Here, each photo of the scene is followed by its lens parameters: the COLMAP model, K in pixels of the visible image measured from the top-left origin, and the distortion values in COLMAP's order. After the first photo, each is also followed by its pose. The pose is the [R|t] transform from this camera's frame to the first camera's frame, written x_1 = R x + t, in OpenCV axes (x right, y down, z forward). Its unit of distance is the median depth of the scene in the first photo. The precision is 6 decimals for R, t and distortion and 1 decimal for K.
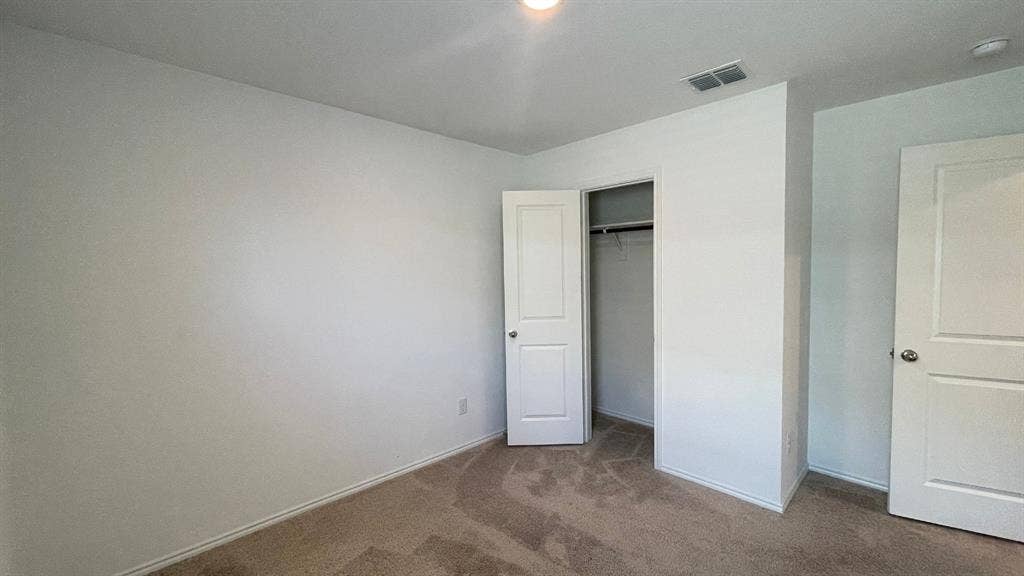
lens RADIAL K [[415.5, 0, 521.4], [0, 415.5, 288.4], [0, 0, 1]] dist [0.000073, -0.000116]
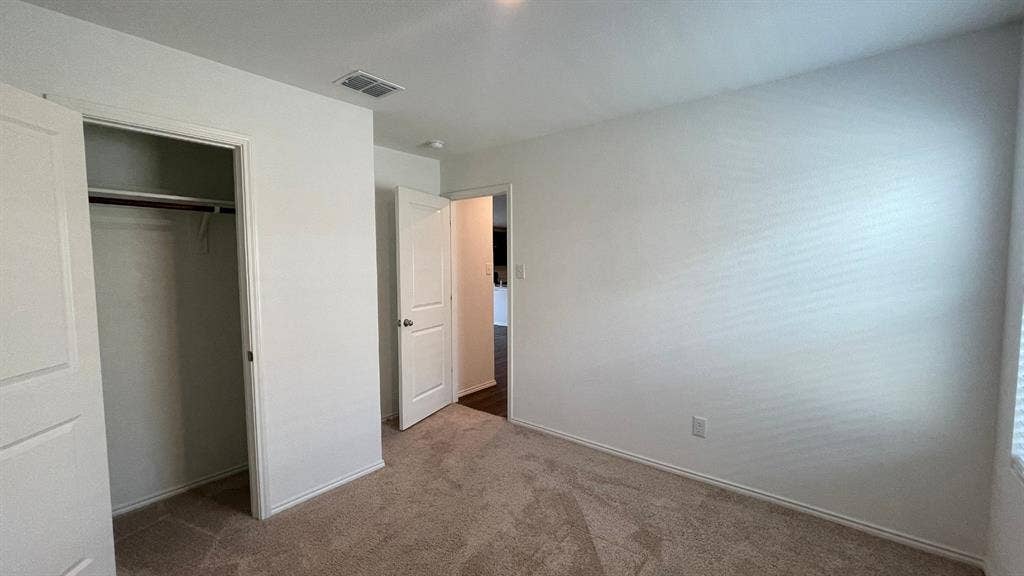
lens RADIAL K [[415.5, 0, 512.0], [0, 415.5, 290.3], [0, 0, 1]] dist [0.000073, -0.000116]
pose [[-0.114255, -0.057845, 0.991766, -0.511625], [0.046731, 0.996885, 0.063527, -0.030567], [-0.992352, 0.053605, -0.111196, 0.619405]]
